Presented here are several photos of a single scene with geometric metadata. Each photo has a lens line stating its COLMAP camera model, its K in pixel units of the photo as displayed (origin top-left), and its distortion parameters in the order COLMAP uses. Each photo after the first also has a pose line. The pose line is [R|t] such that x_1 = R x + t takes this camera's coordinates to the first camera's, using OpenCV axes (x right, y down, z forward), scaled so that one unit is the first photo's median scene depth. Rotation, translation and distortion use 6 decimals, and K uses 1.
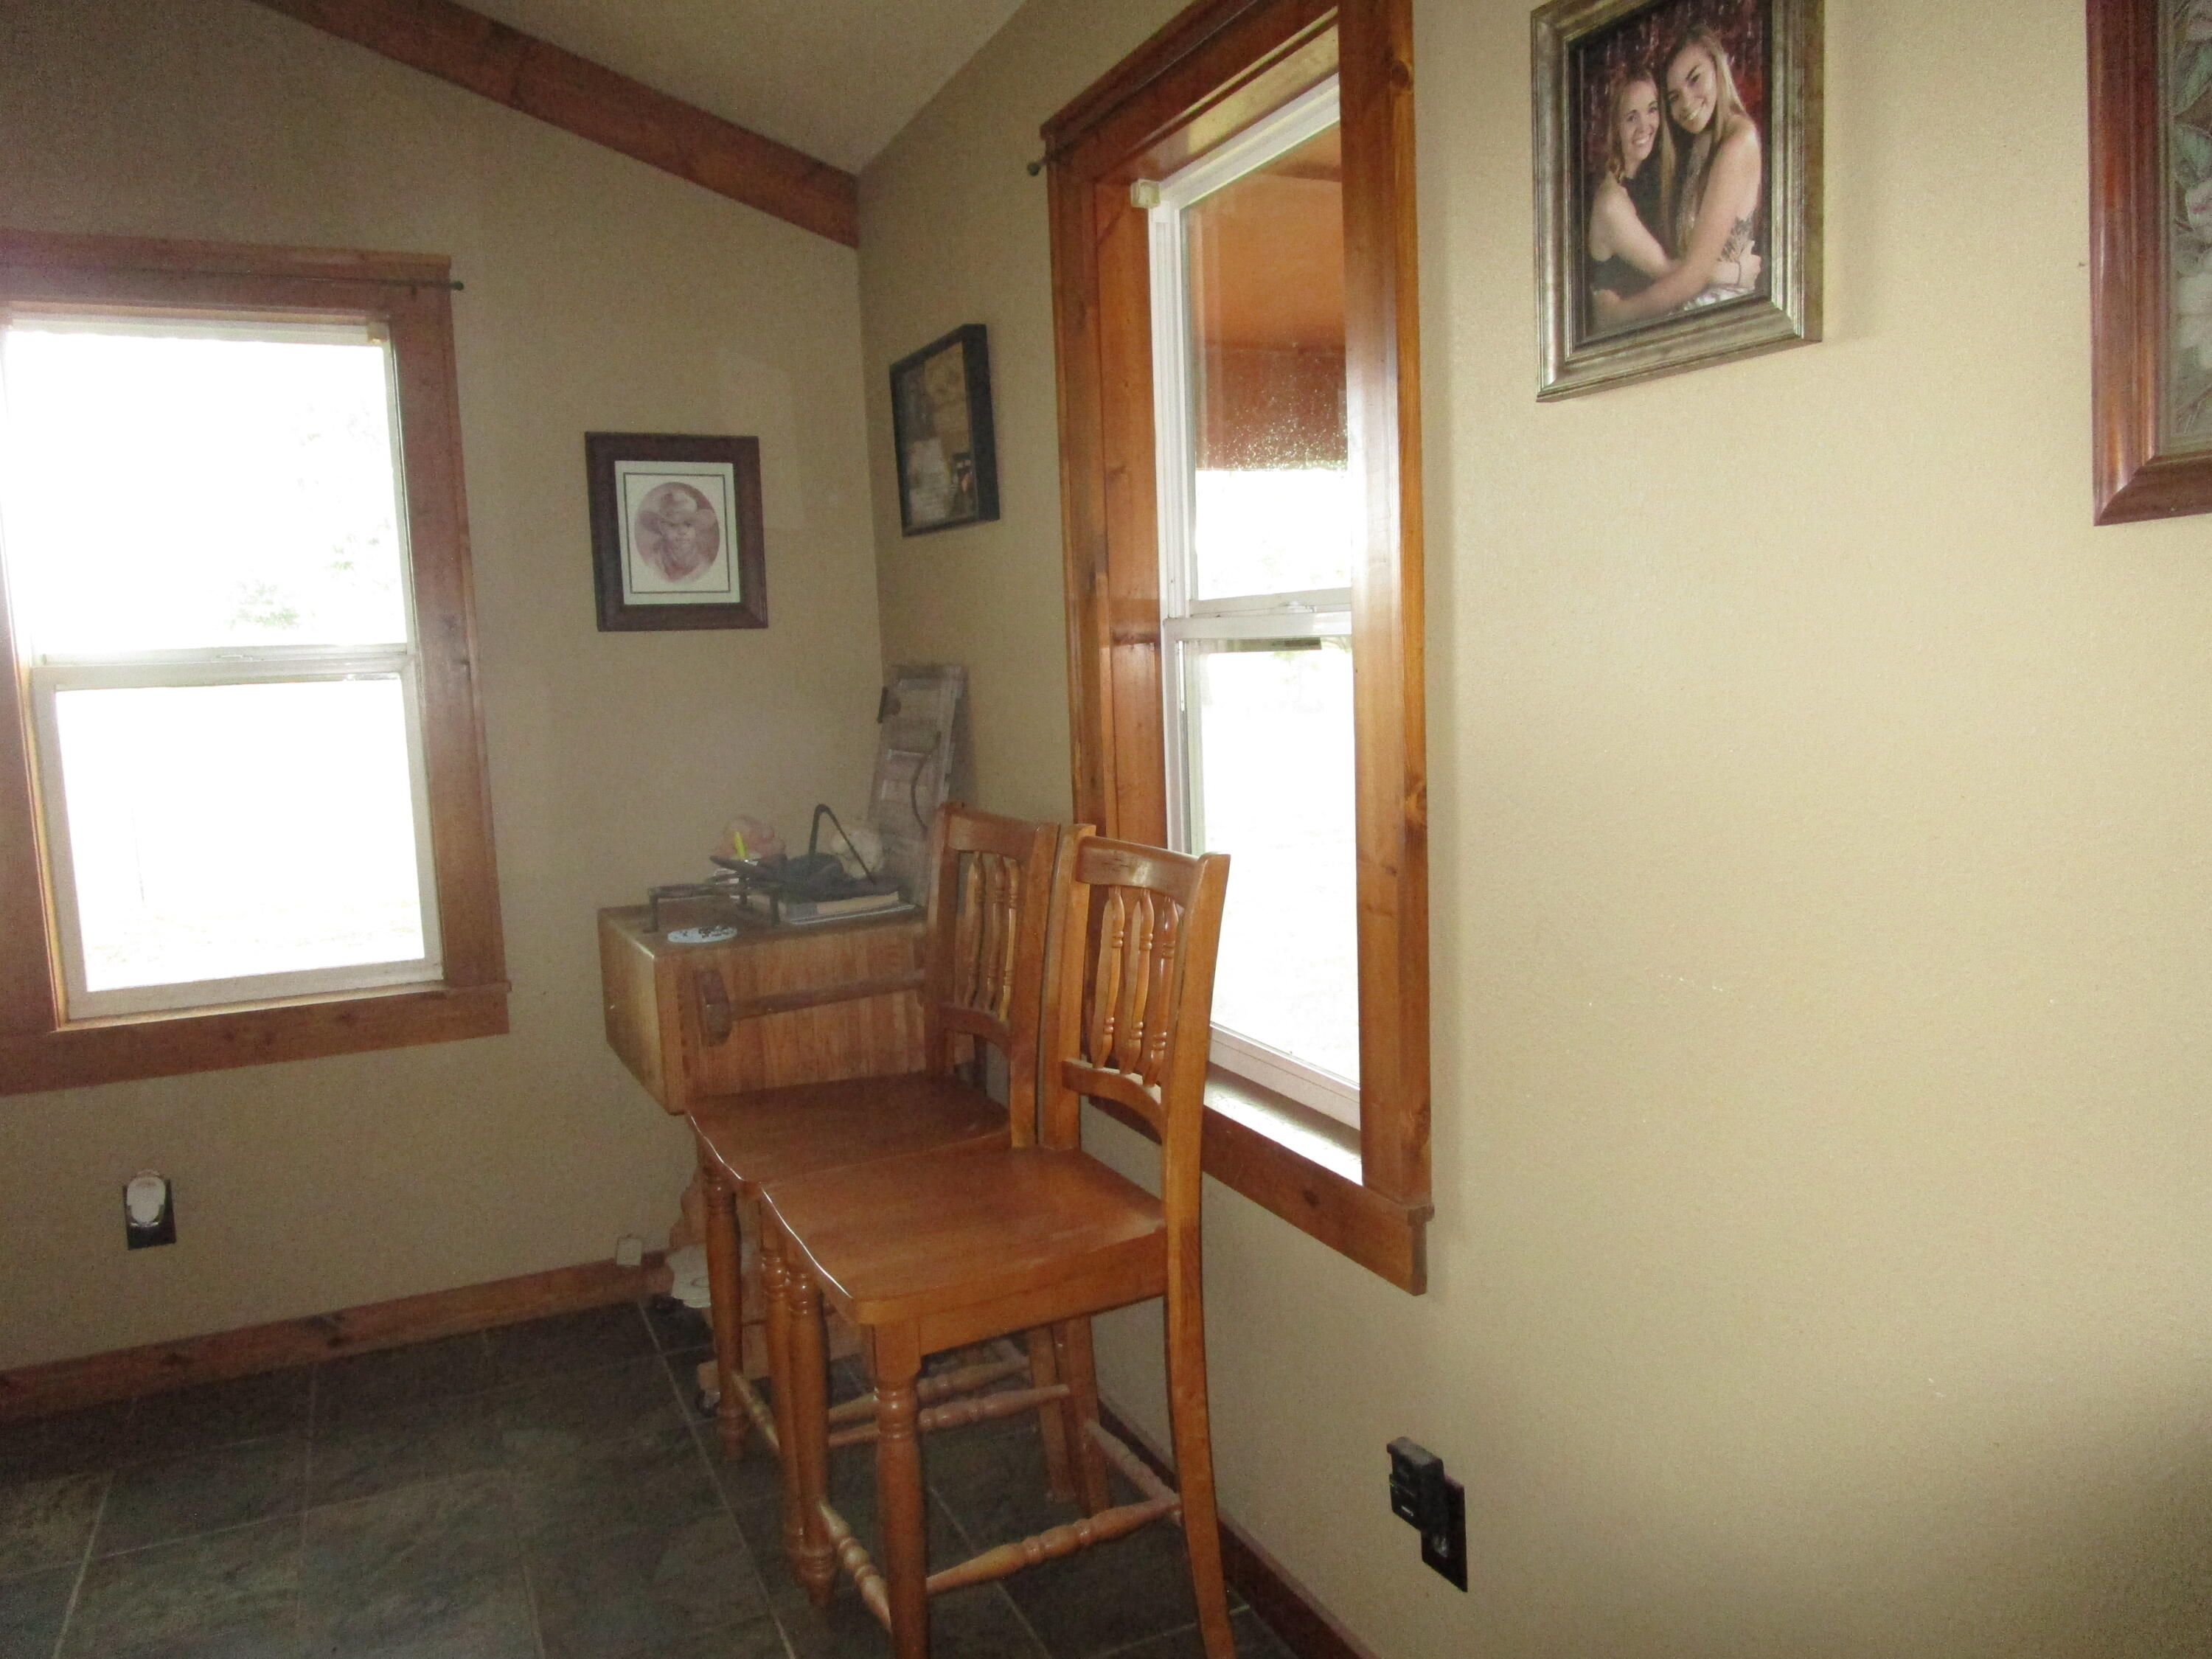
lens RADIAL K [[1593.1, 0, 1108.6], [0, 1593.1, 829.5], [0, 0, 1]] dist [-0.025840, -0.003661]
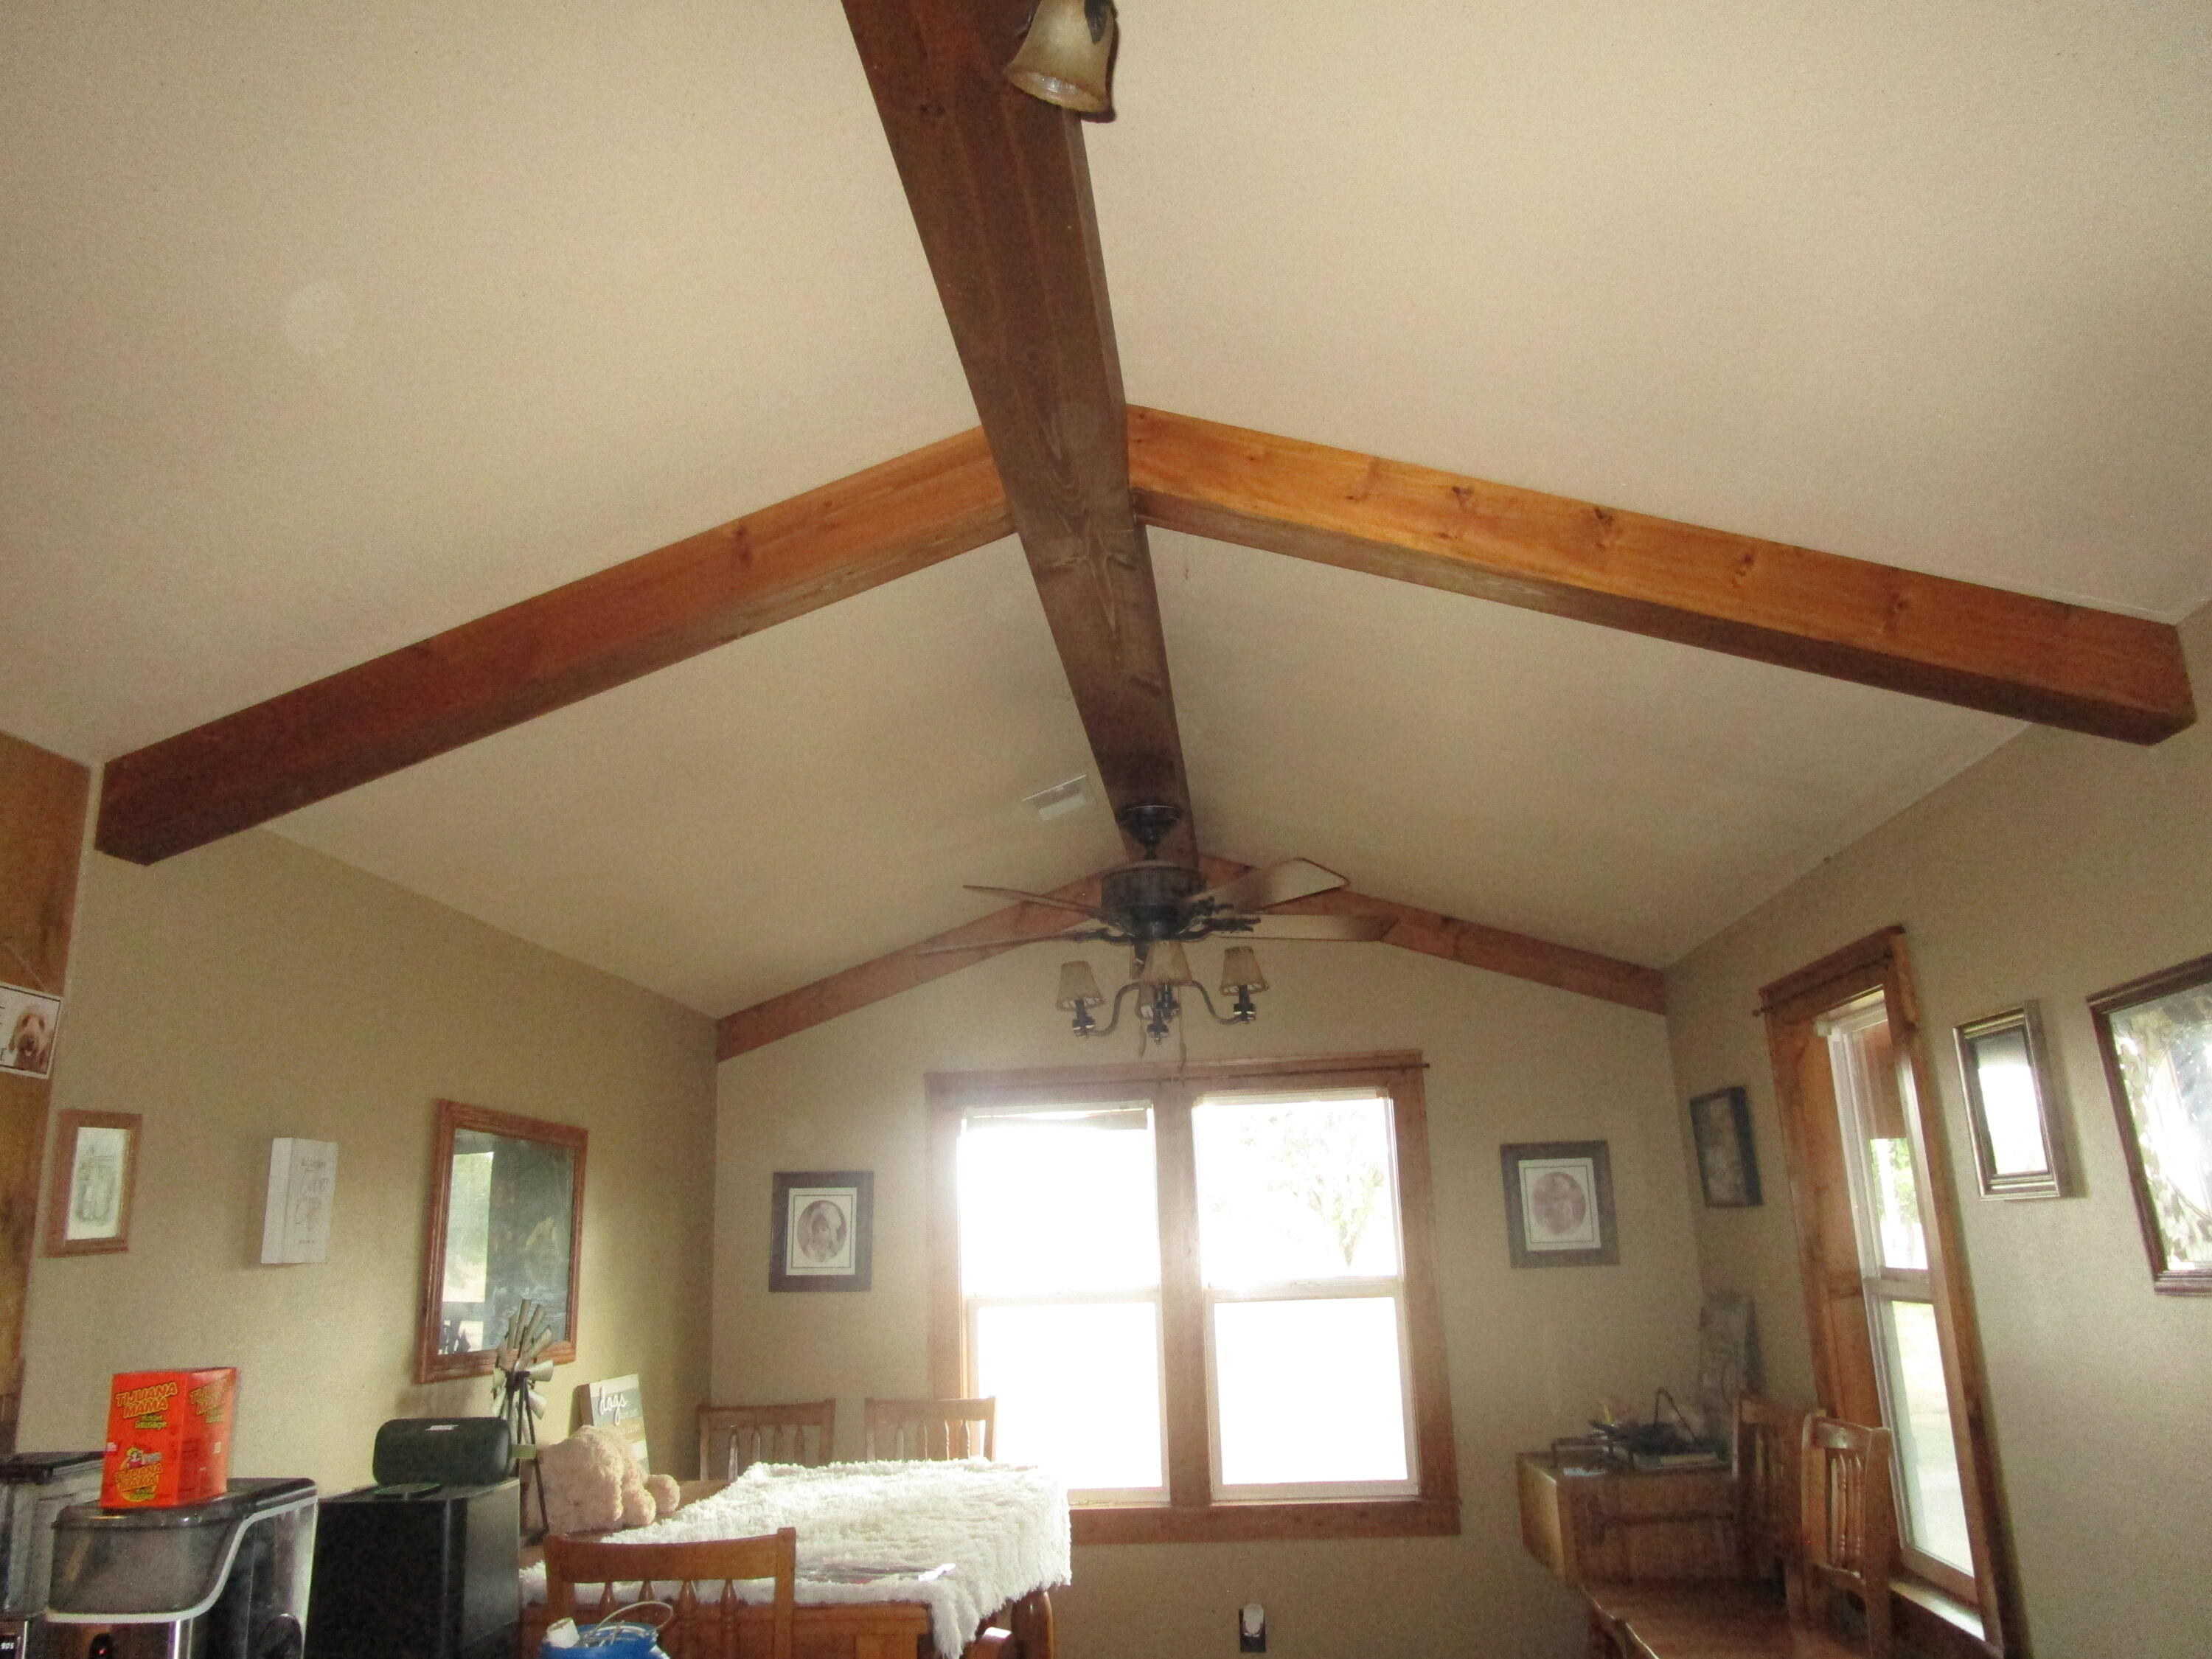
lens RADIAL K [[1593.1, 0, 1110.0], [0, 1593.1, 833.0], [0, 0, 1]] dist [-0.025840, -0.003661]
pose [[0.865993, -0.120155, -0.485406, 0.165852], [-0.051344, 0.944208, -0.325324, 0.002083], [0.497413, 0.306651, 0.811508, -0.668380]]
